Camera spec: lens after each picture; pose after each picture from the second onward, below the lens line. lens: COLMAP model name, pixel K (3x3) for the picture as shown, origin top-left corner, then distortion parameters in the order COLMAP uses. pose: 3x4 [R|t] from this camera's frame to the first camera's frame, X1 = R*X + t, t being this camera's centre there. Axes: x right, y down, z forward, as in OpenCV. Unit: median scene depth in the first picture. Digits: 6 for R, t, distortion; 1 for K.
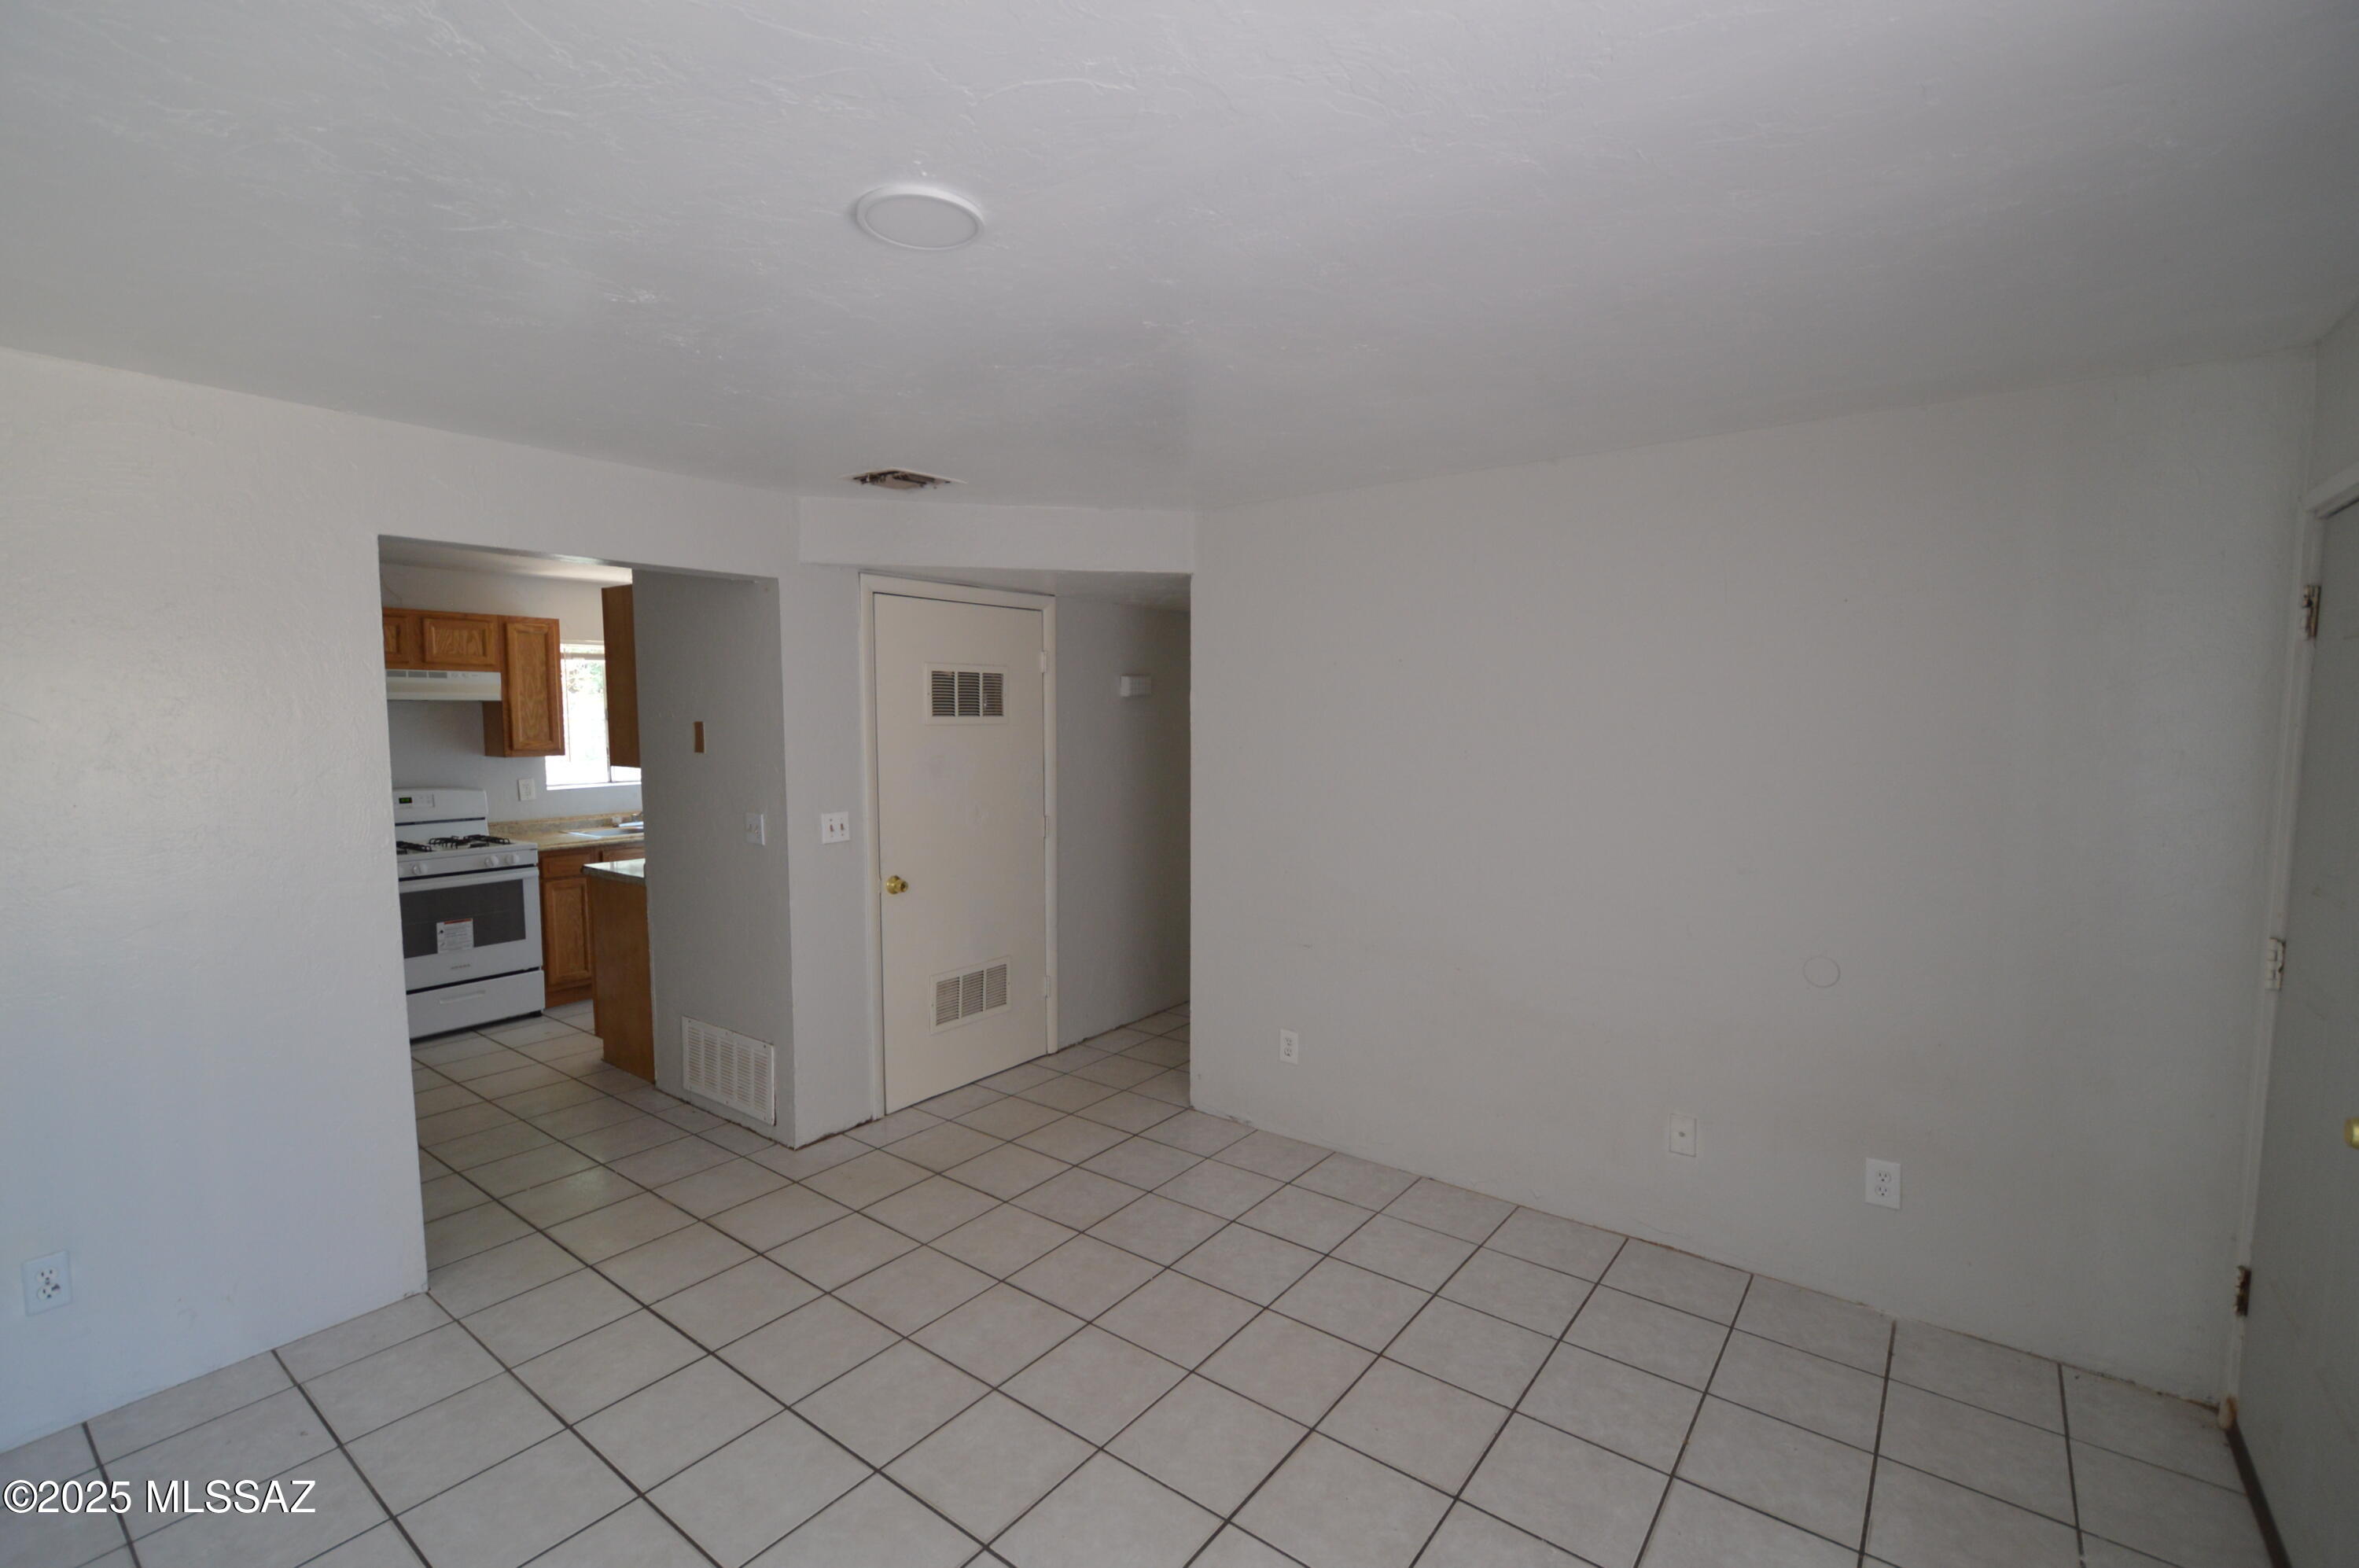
lens RADIAL K [[1032.0, 0, 1154.6], [0, 1032.0, 775.0], [0, 0, 1]] dist [-0.008674, -0.000380]
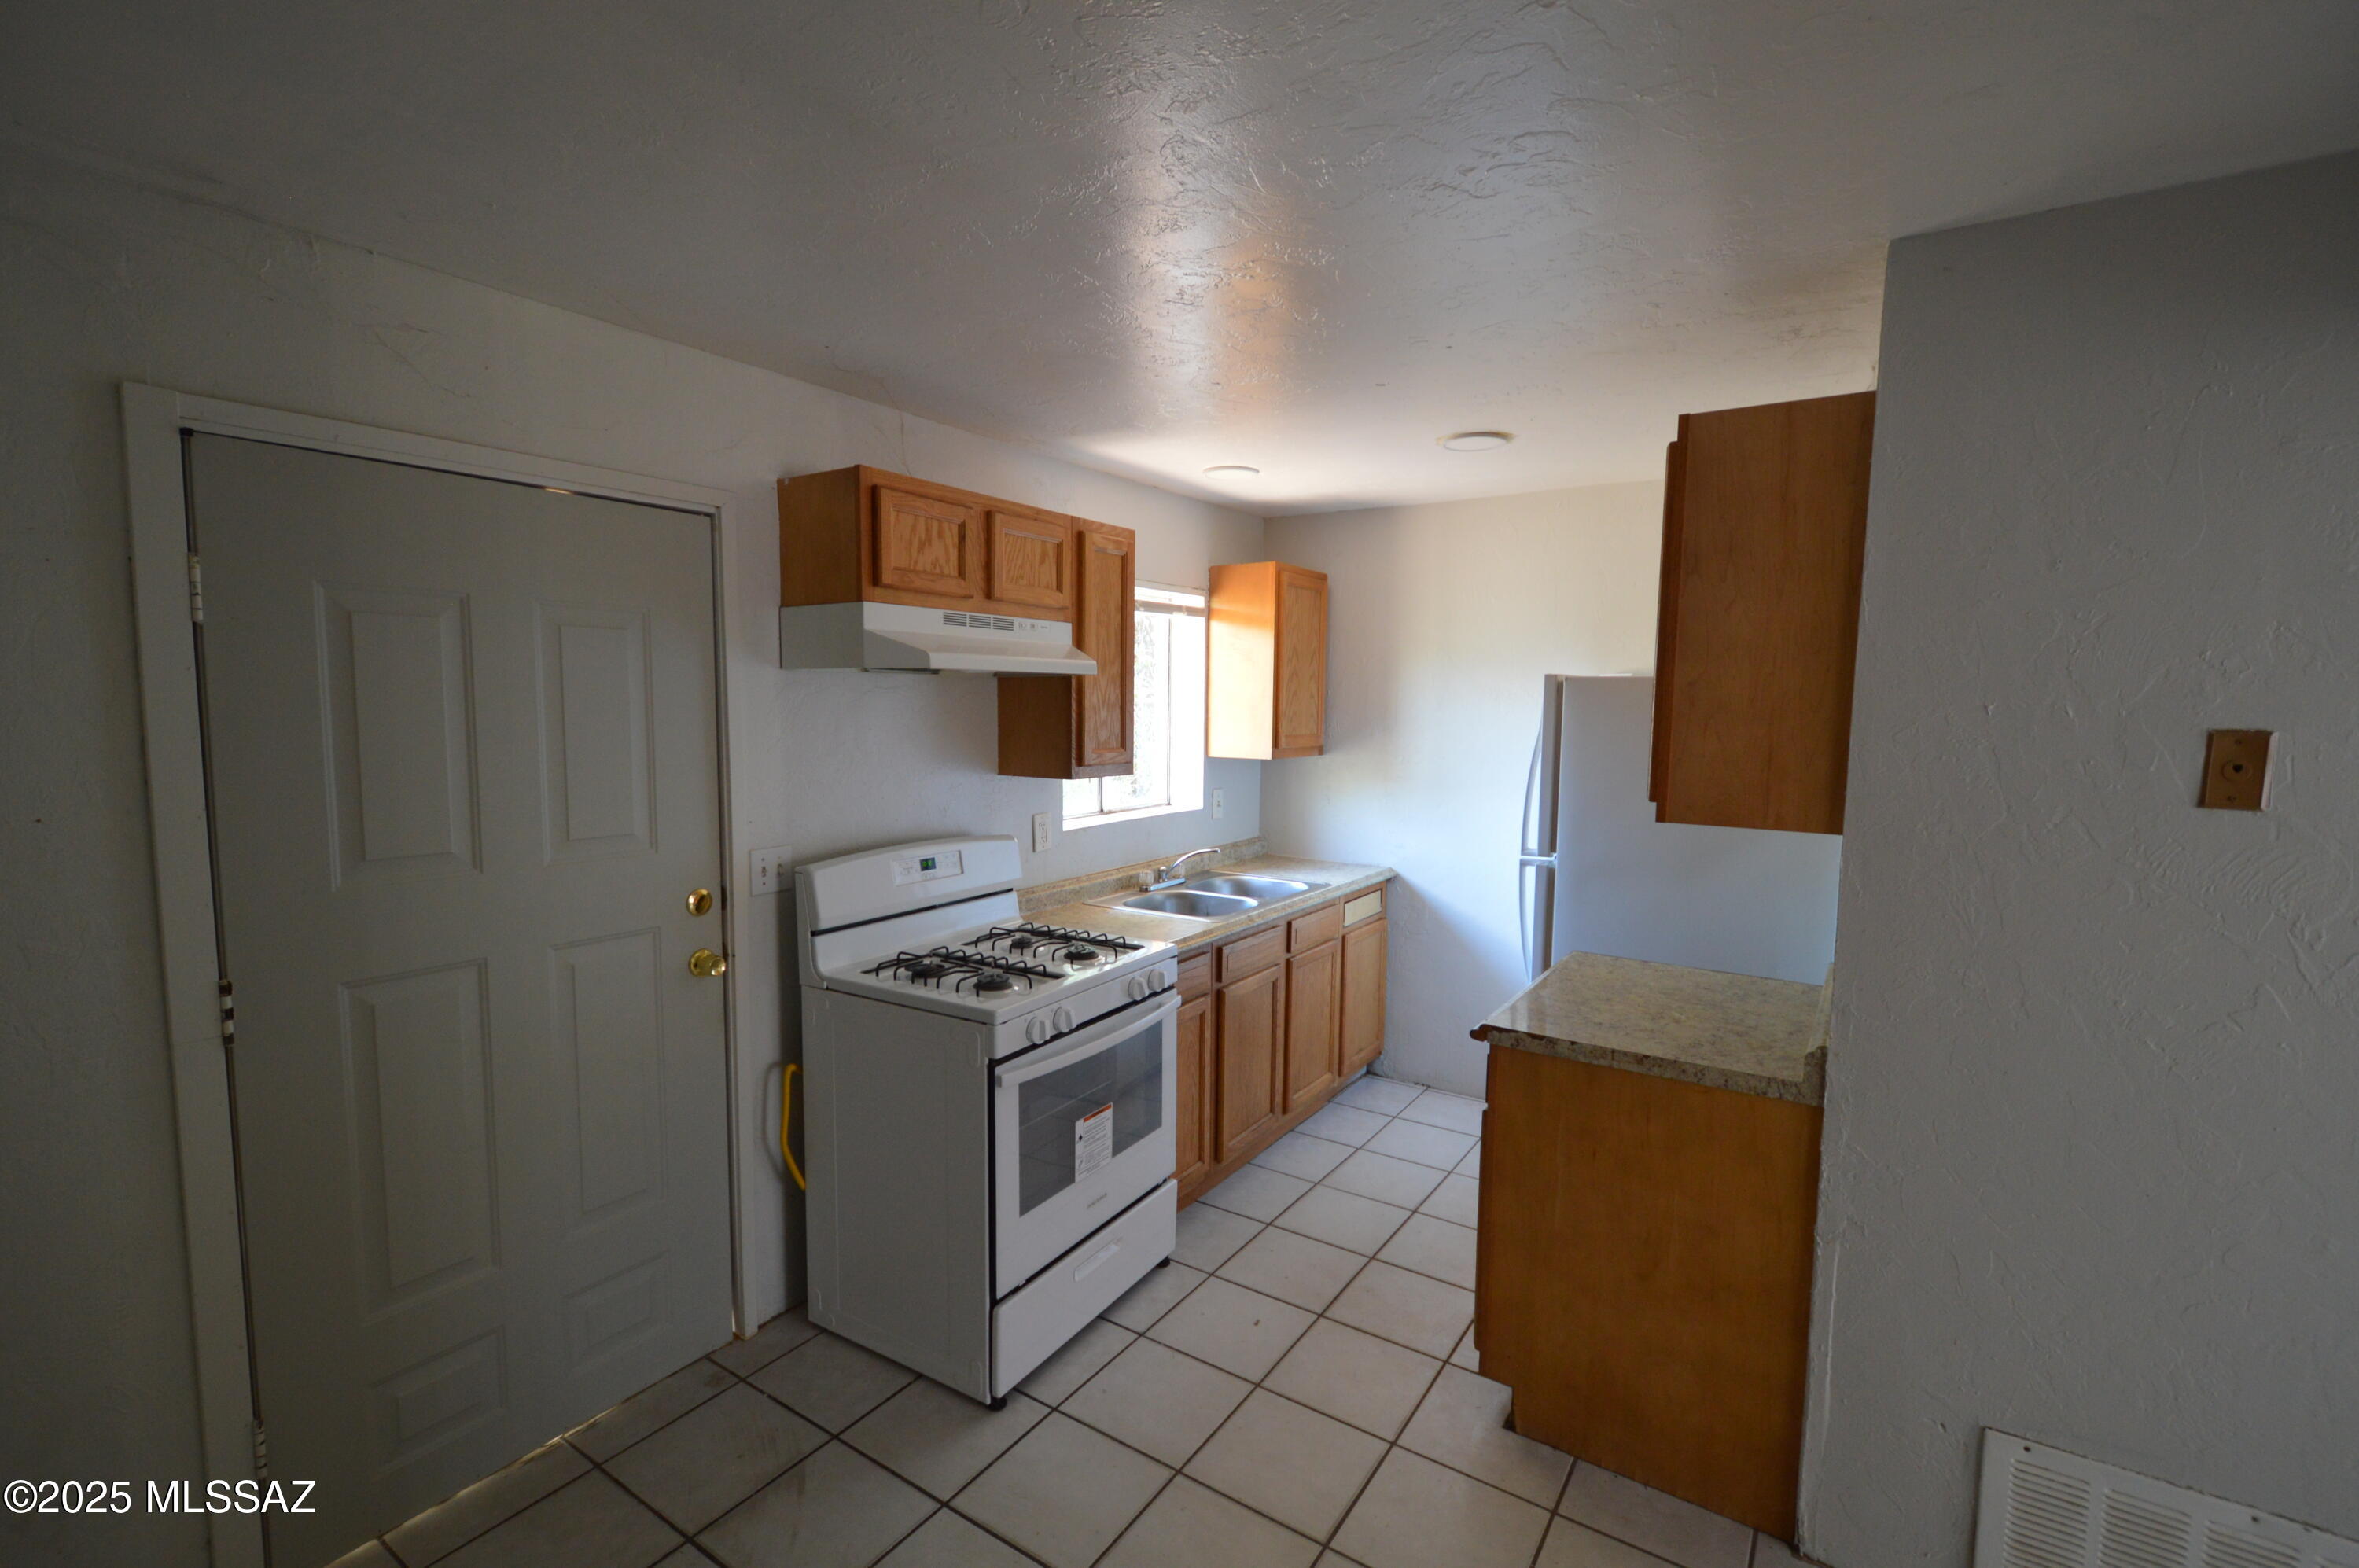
lens RADIAL K [[1032.0, 0, 1202.0], [0, 1032.0, 793.0], [0, 0, 1]] dist [-0.008674, -0.000380]
pose [[0.998812, 0.003624, 0.048593, -0.596203], [-0.004937, 0.999625, 0.026920, -0.025512], [-0.048477, -0.027128, 0.998456, 0.453451]]
